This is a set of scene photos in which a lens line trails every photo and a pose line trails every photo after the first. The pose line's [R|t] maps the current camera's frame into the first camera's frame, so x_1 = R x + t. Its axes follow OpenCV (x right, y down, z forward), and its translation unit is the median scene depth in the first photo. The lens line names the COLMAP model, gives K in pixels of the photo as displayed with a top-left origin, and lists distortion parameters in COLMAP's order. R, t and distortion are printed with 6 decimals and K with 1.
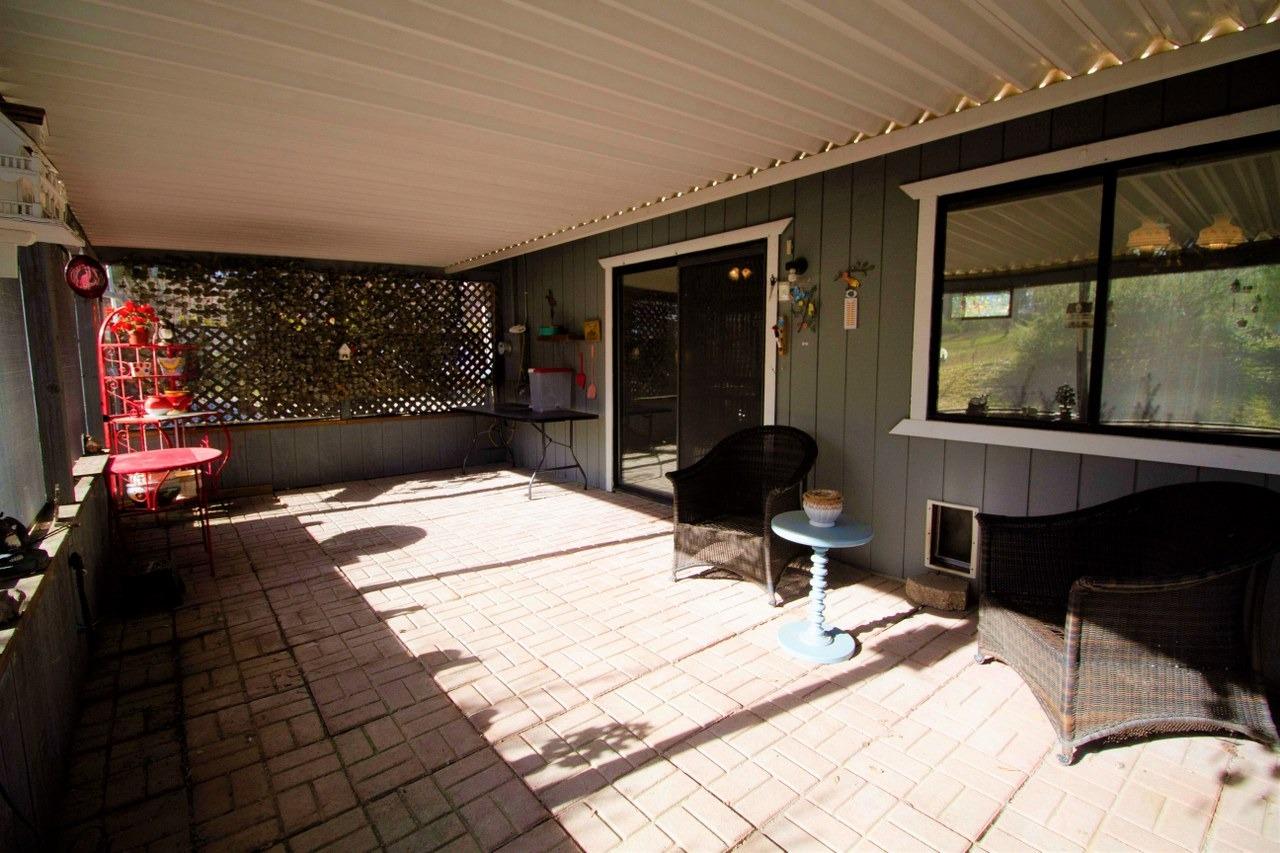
lens RADIAL K [[590.3, 0, 642.2], [0, 590.3, 420.2], [0, 0, 1]] dist [0.003375, -0.015725]
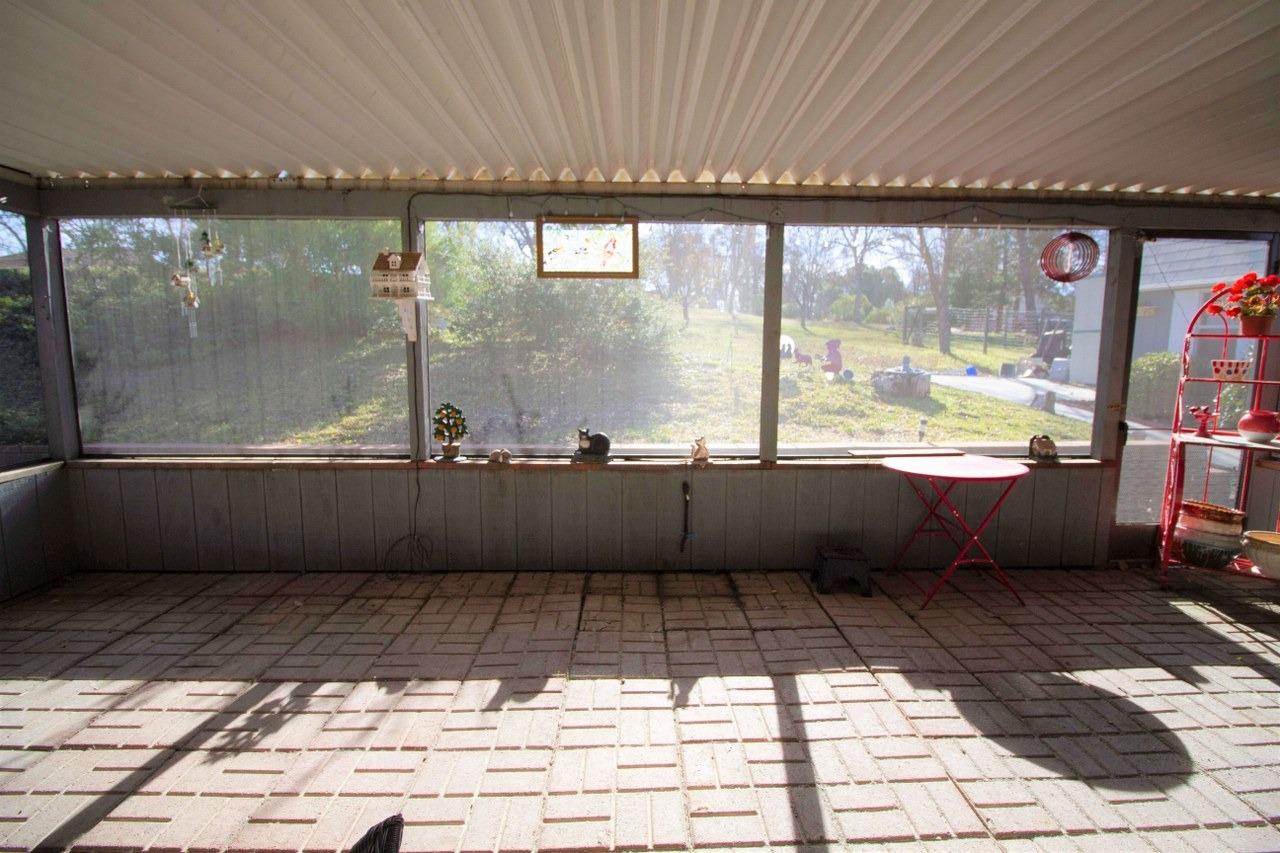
lens RADIAL K [[590.3, 0, 642.2], [0, 590.3, 420.2], [0, 0, 1]] dist [0.003375, -0.015725]
pose [[-0.604741, 0.102398, -0.789812, 0.197350], [-0.094338, 0.975508, 0.198706, -0.171158], [0.790815, 0.194675, -0.580270, 1.473647]]
